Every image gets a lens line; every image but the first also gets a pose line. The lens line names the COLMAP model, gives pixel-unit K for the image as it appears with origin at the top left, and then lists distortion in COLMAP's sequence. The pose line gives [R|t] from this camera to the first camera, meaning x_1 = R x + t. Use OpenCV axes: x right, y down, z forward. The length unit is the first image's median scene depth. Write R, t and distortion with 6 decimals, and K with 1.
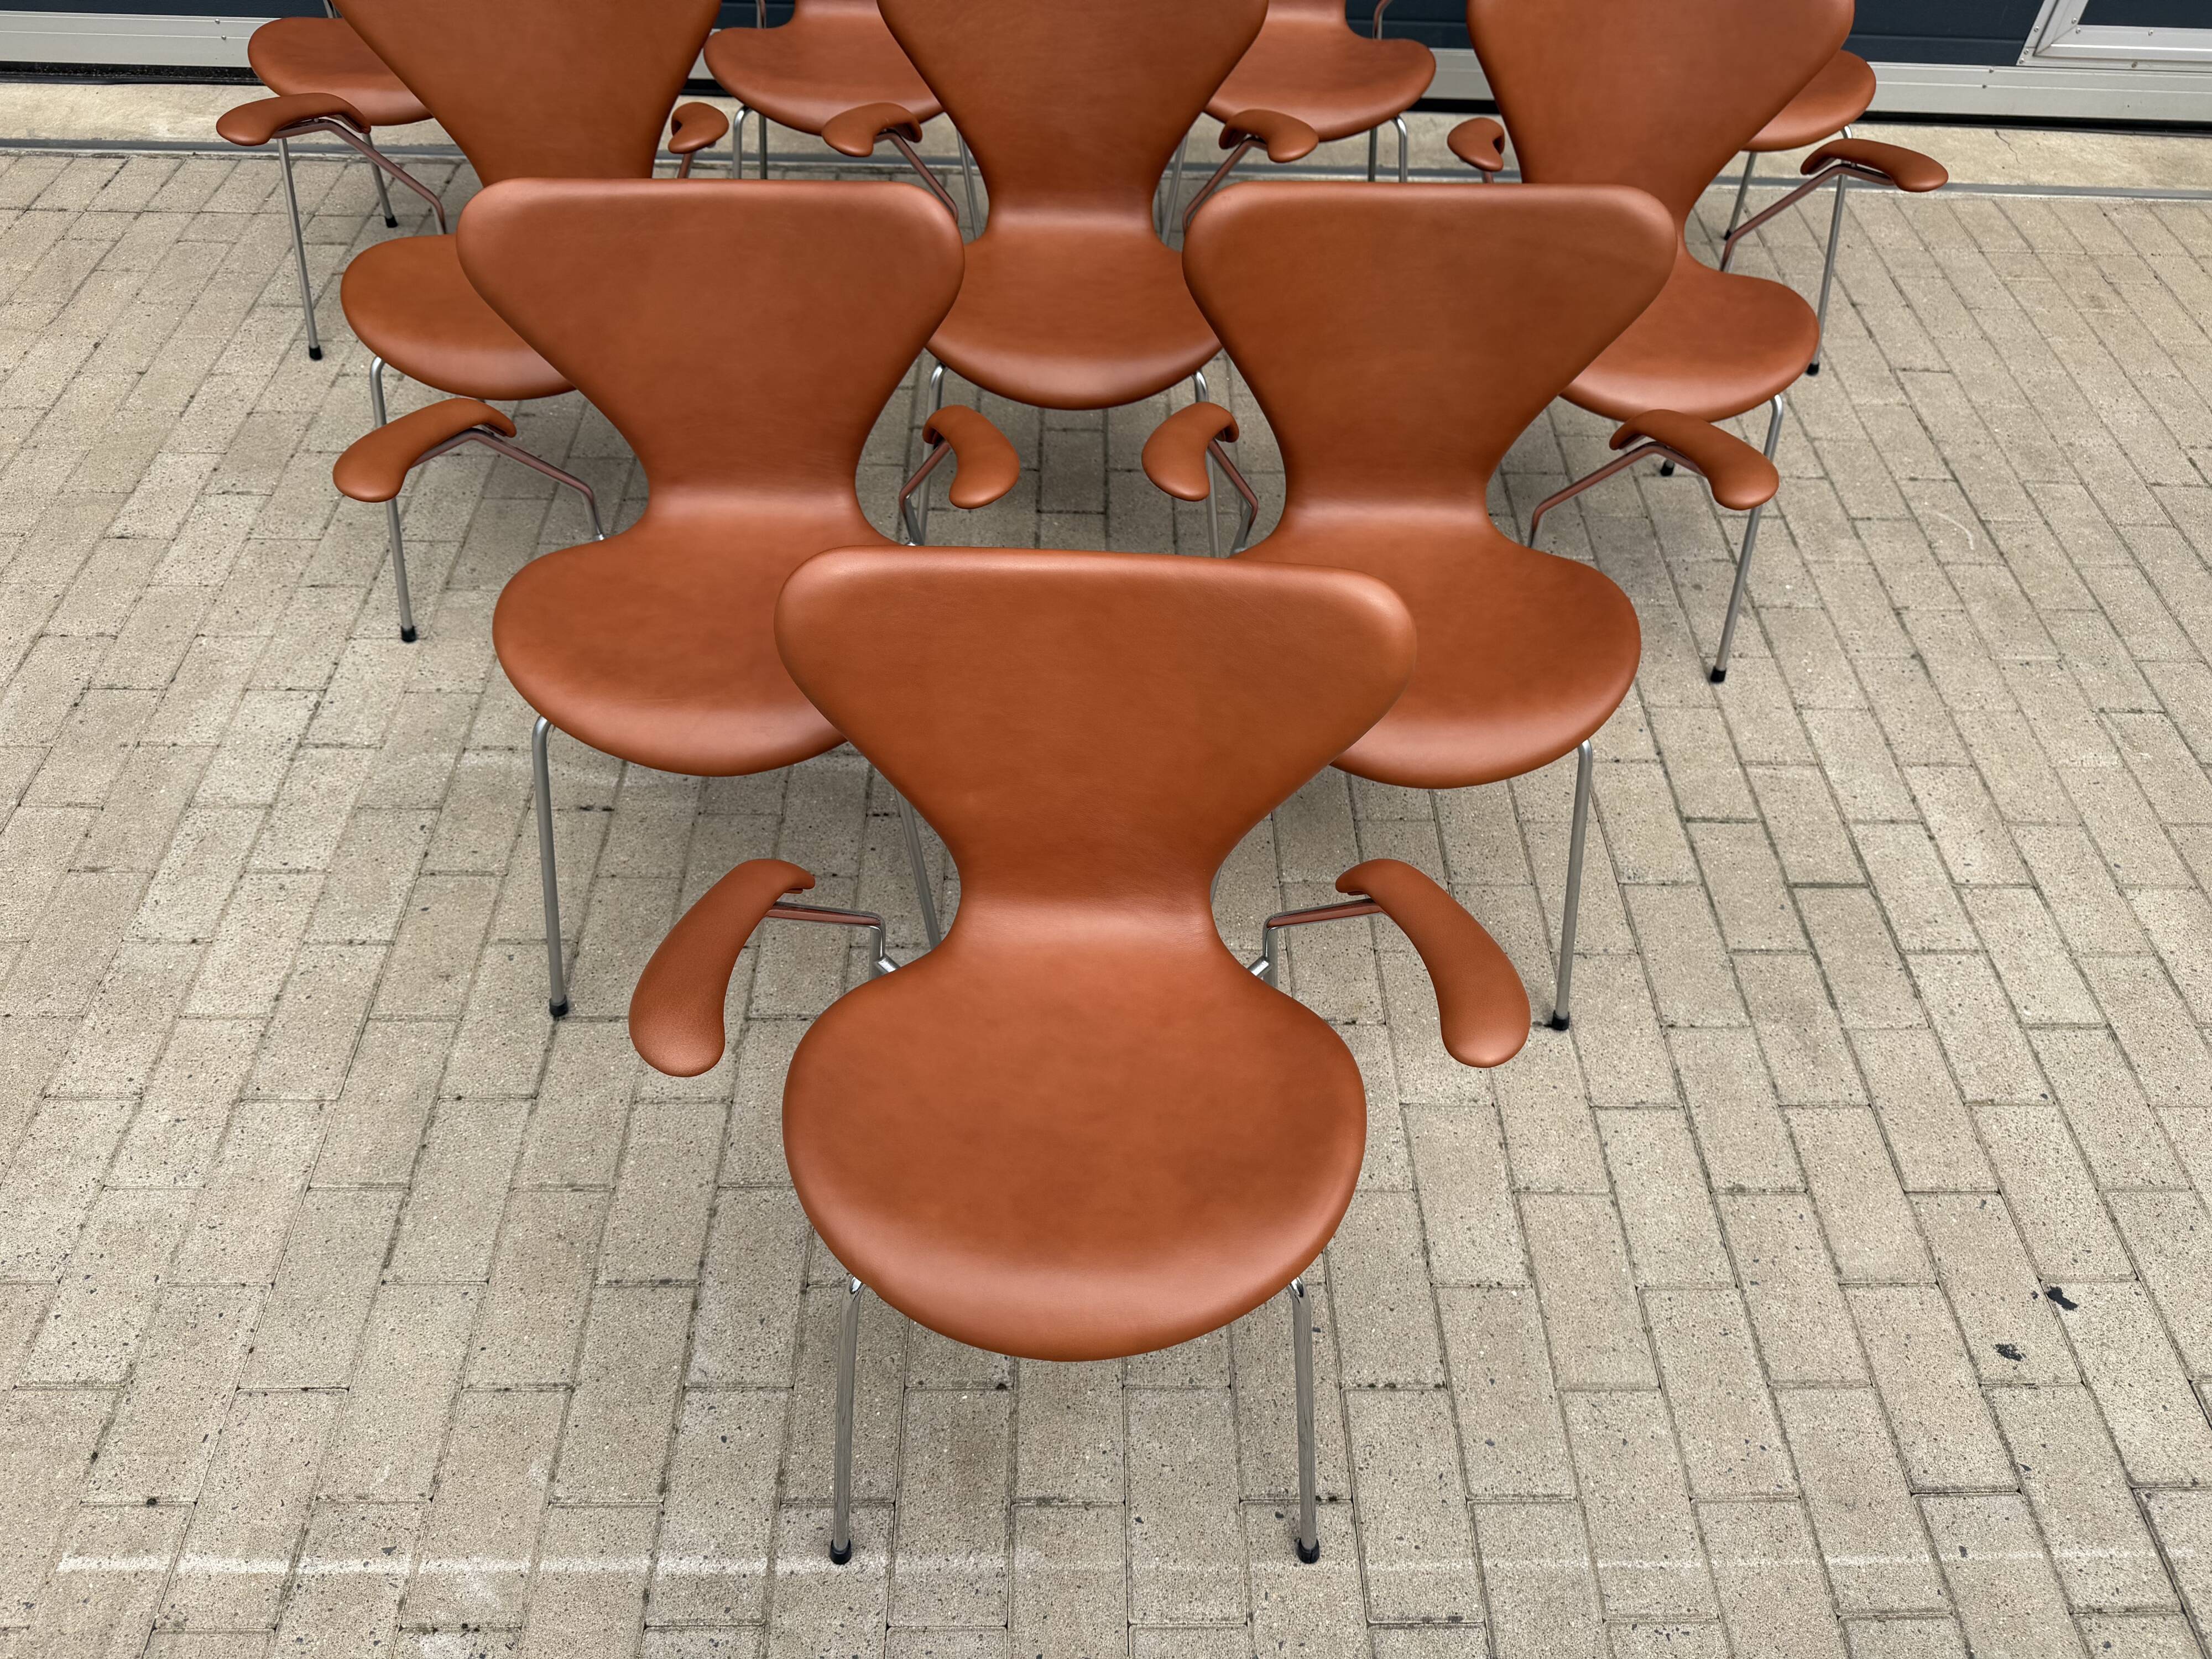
lens RADIAL K [[1577.5, 0, 1099.9], [0, 1577.5, 853.0], [0, 0, 1]] dist [0.004120, -0.013089]
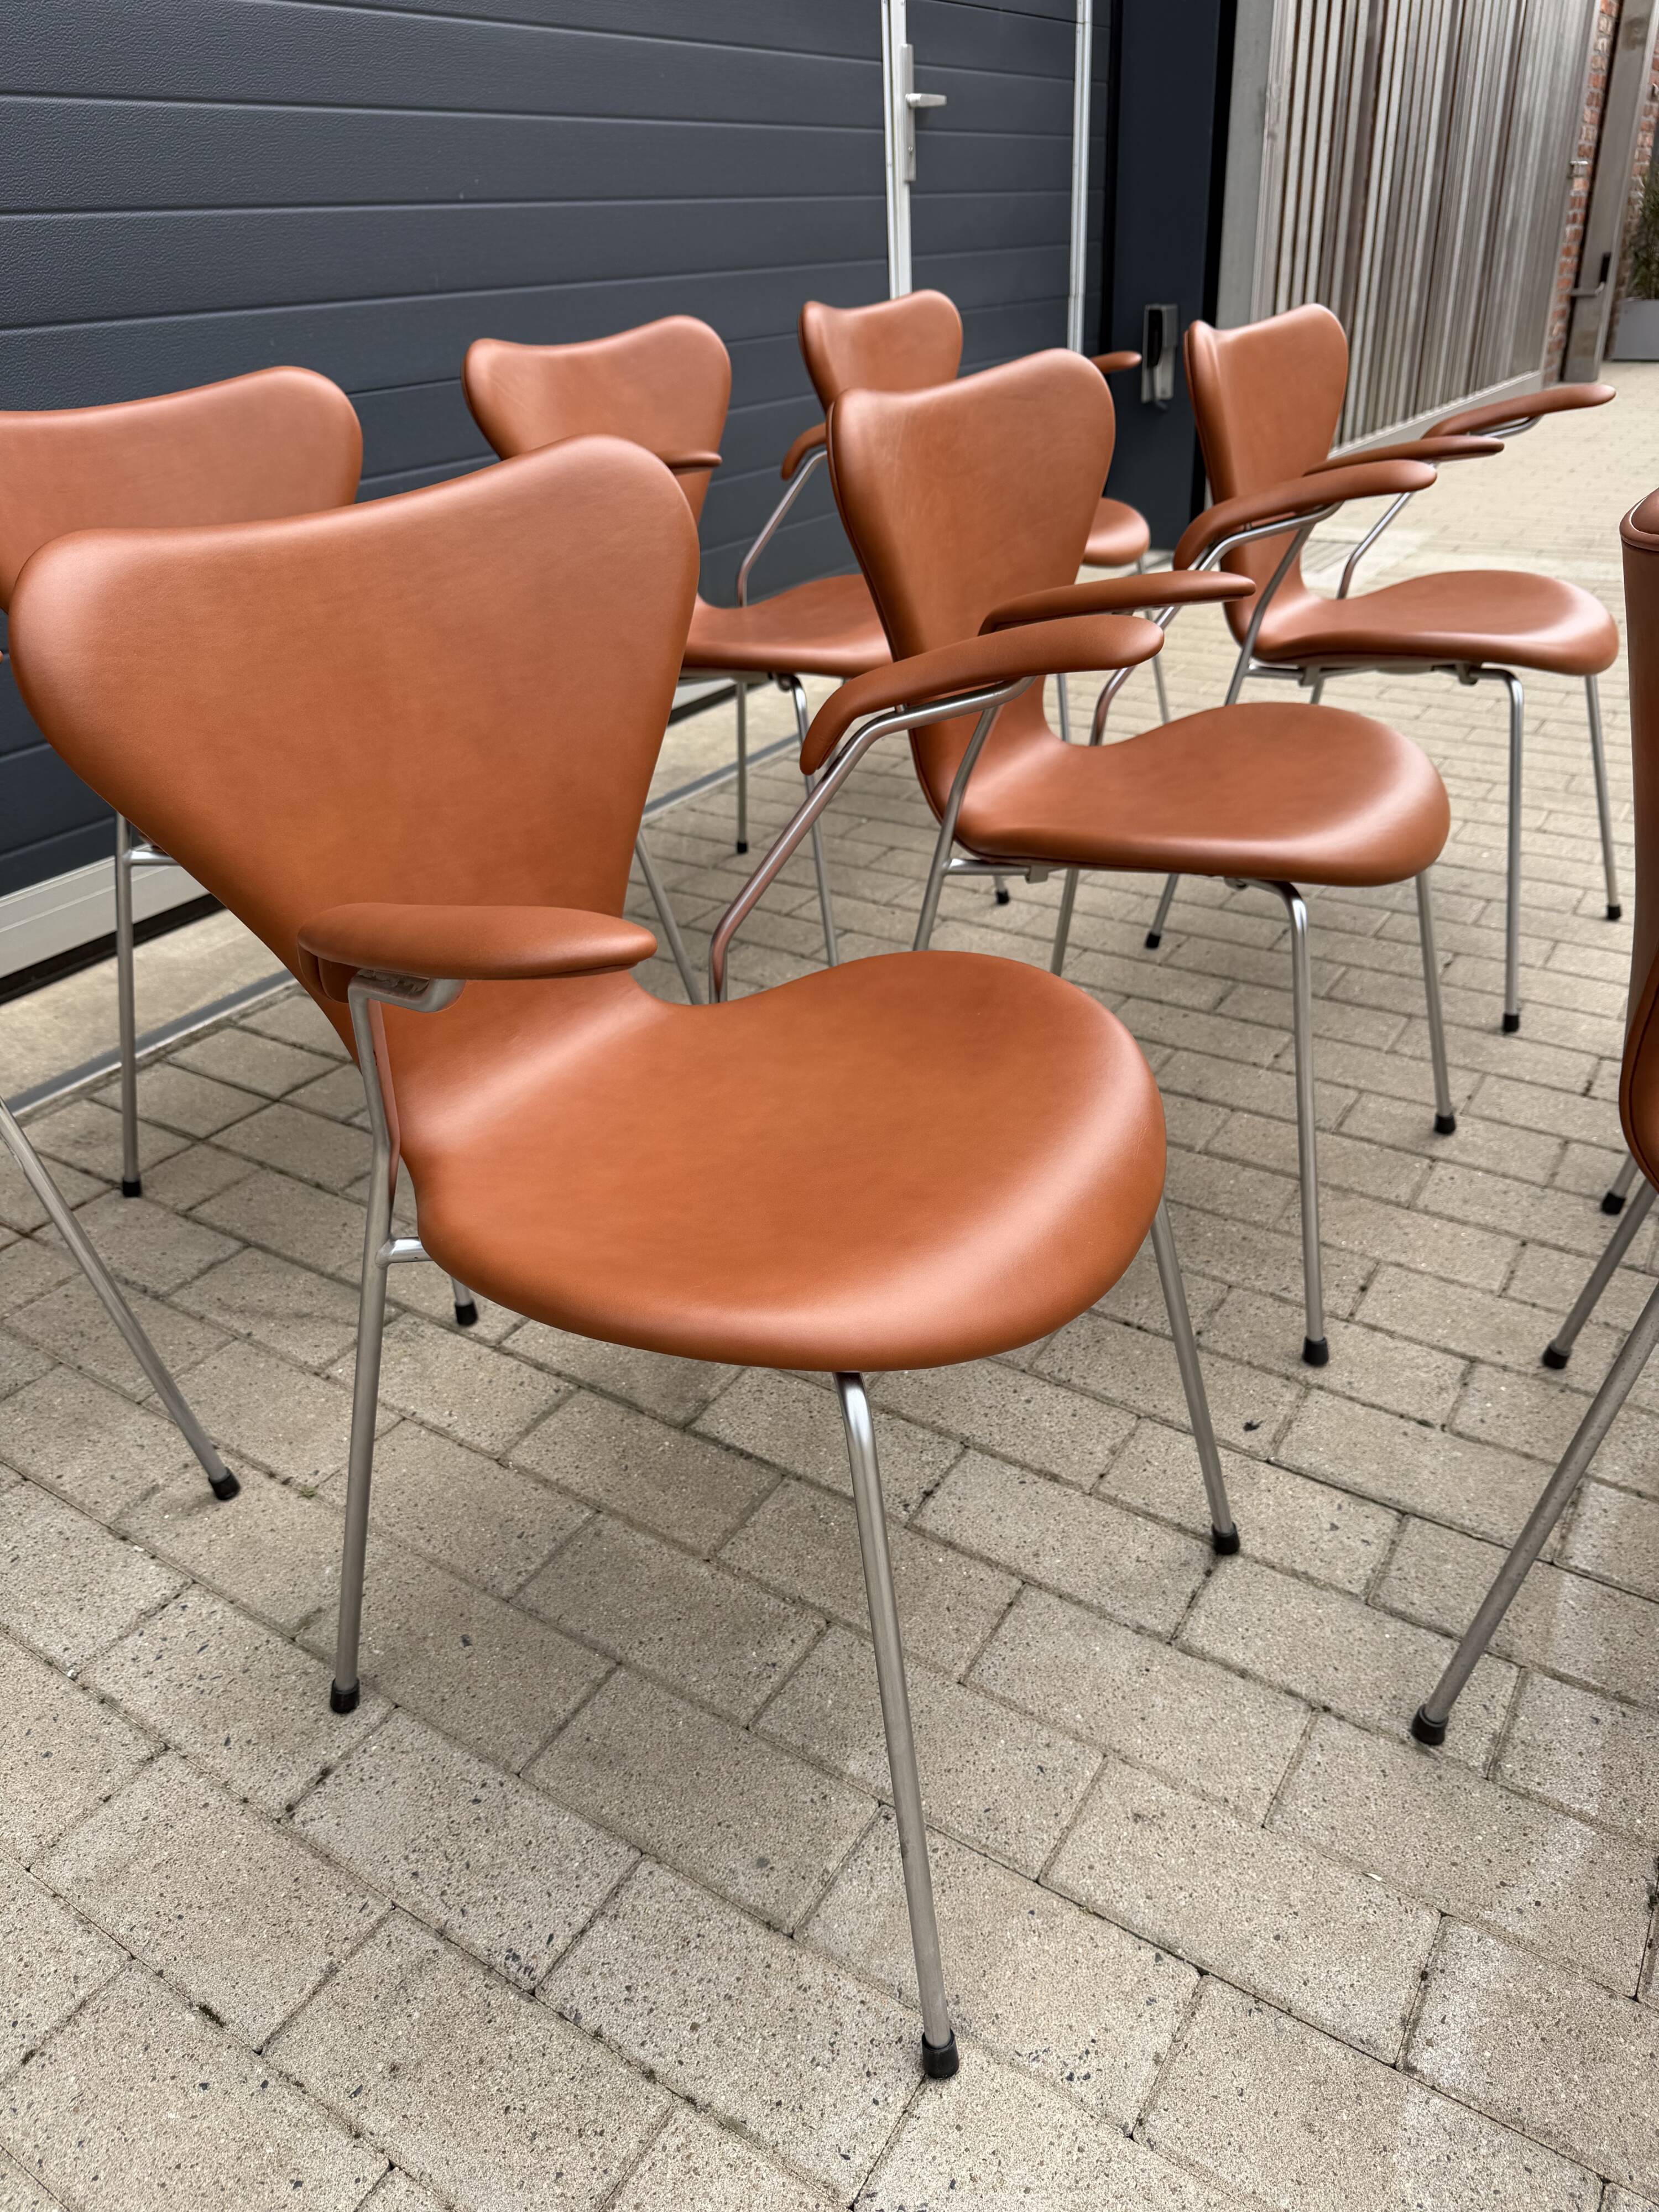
lens RADIAL K [[1577.5, 0, 819.3], [0, 1577.5, 1103.4], [0, 0, 1]] dist [0.004120, -0.013089]
pose [[0.543616, -0.452059, 0.707194, -0.647261], [0.663033, 0.747924, -0.031575, -0.334453], [-0.514654, 0.486058, 0.706314, 0.649203]]
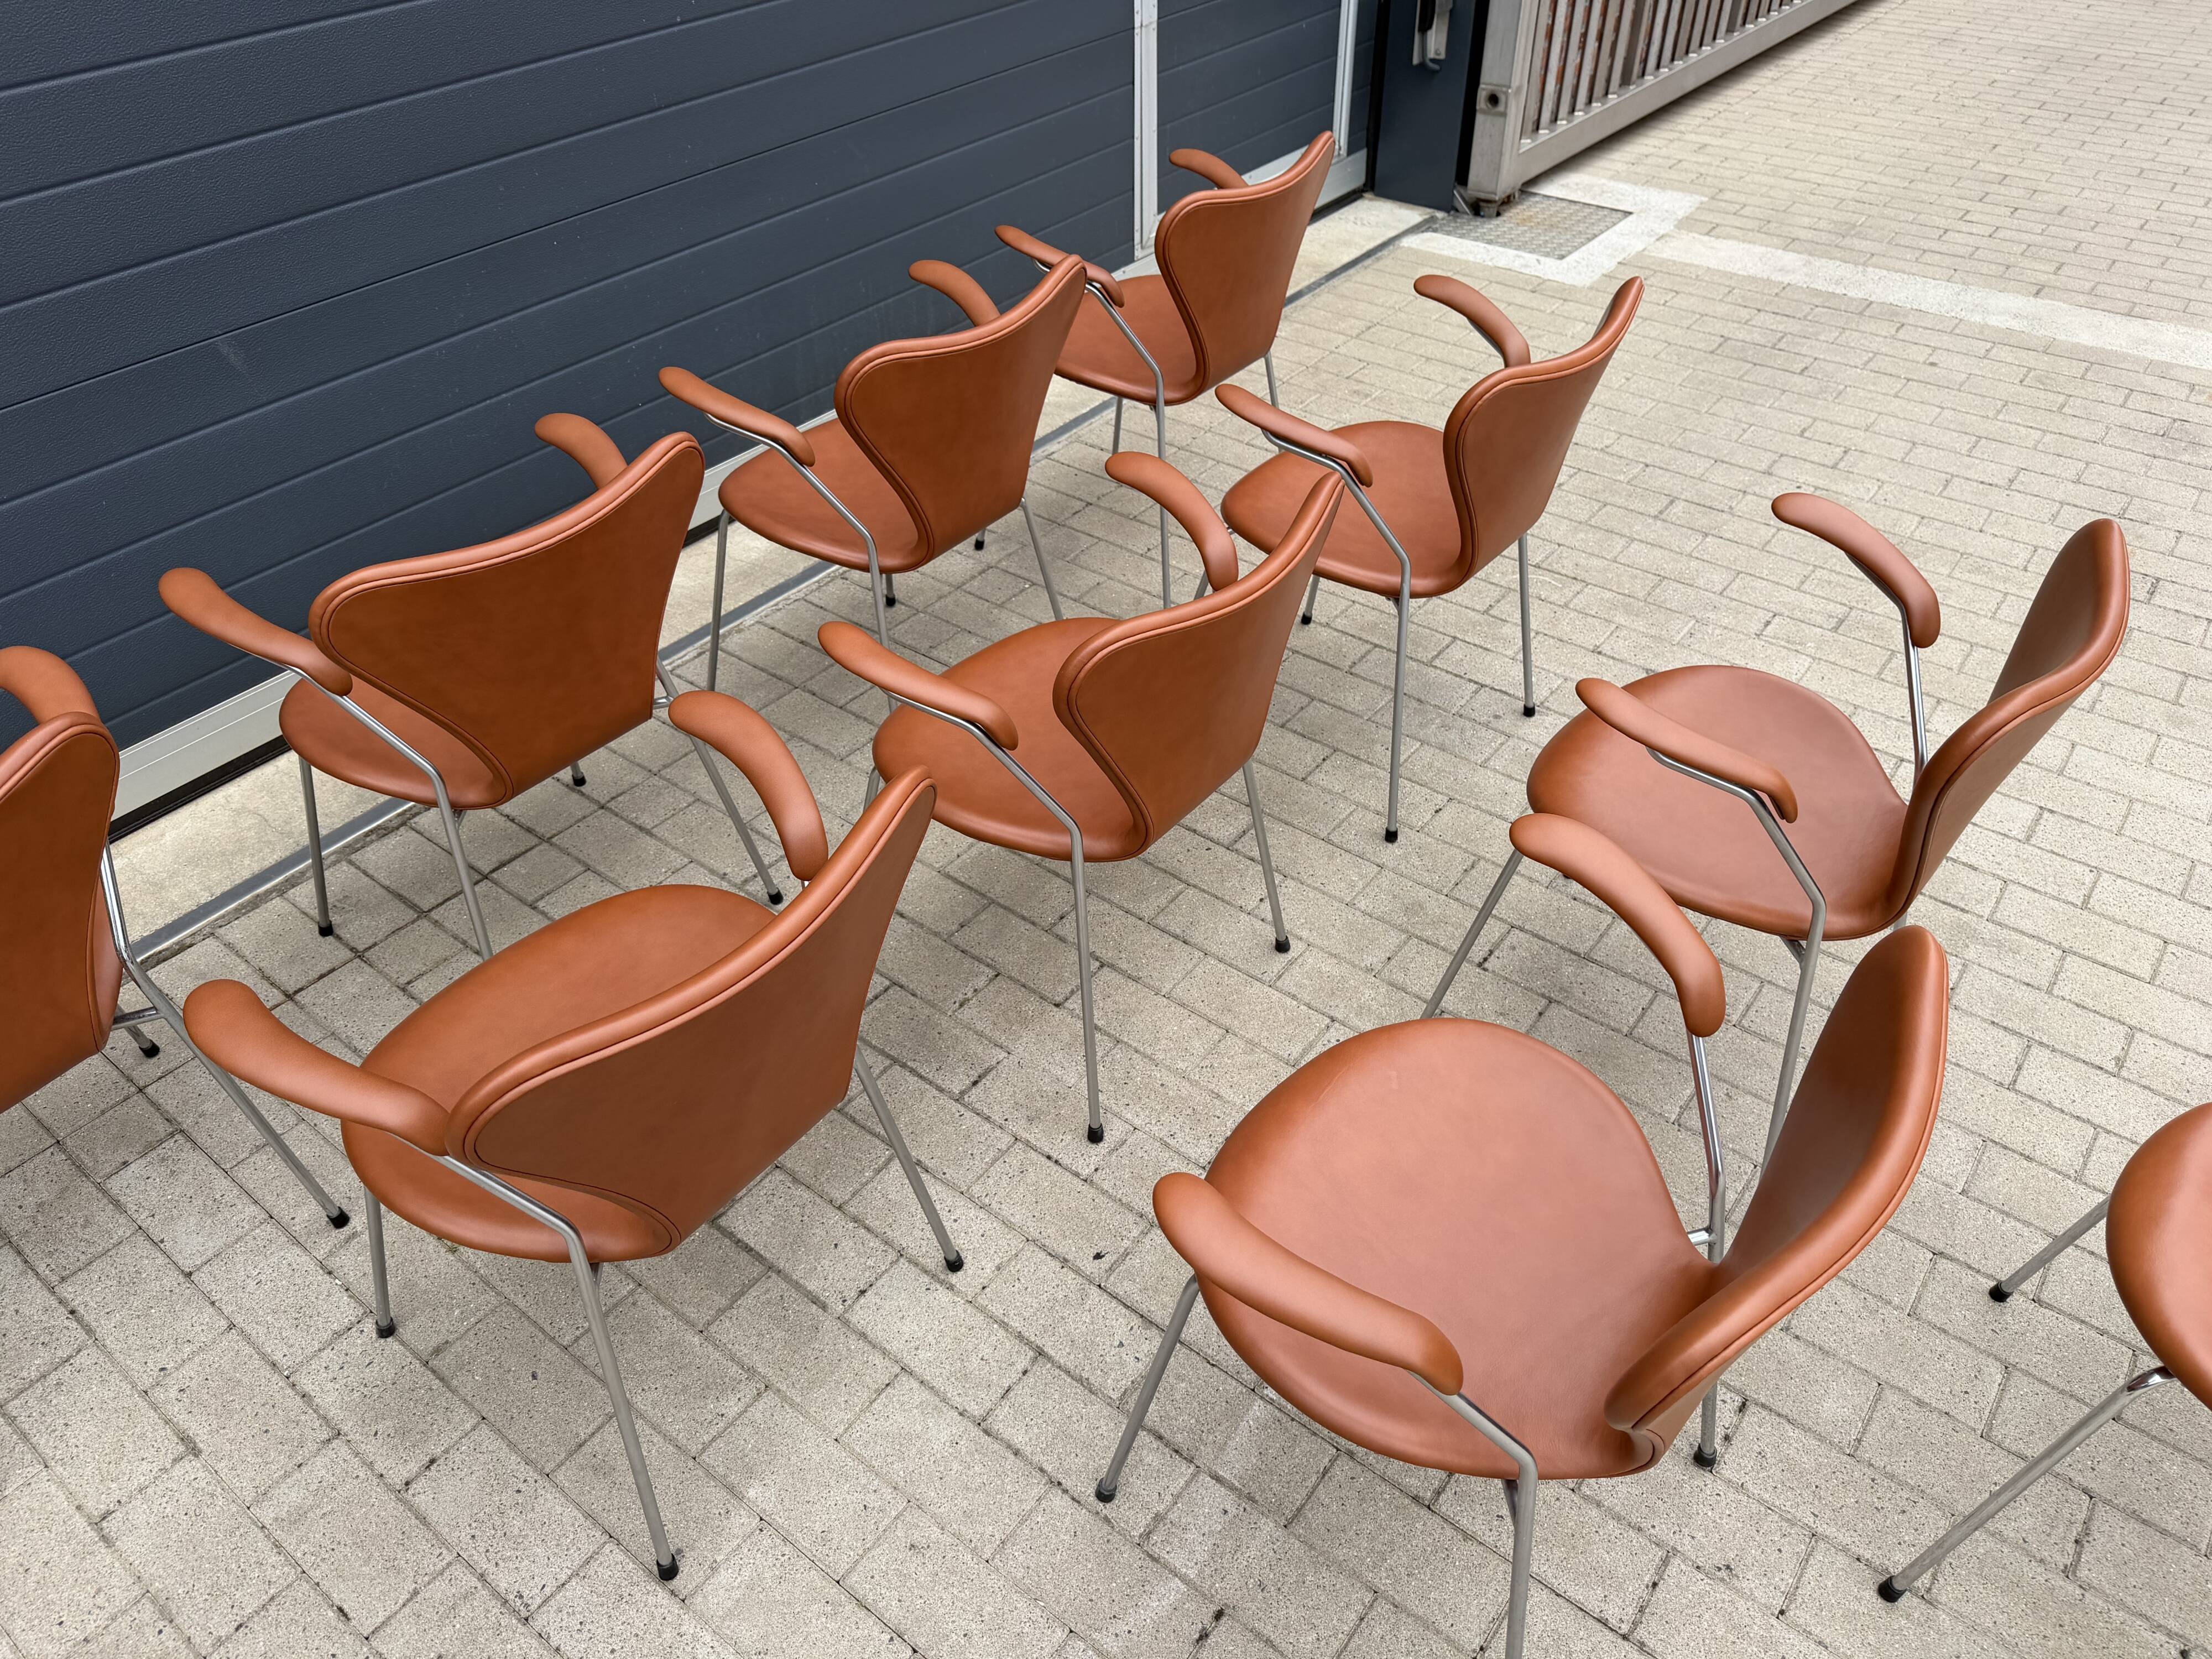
lens RADIAL K [[1577.5, 0, 1095.8], [0, 1577.5, 852.0], [0, 0, 1]] dist [0.004120, -0.013089]
pose [[0.620206, -0.533687, 0.574911, -0.562632], [0.611778, 0.787806, 0.071338, -0.389275], [-0.490990, 0.307474, 0.815100, 0.278164]]
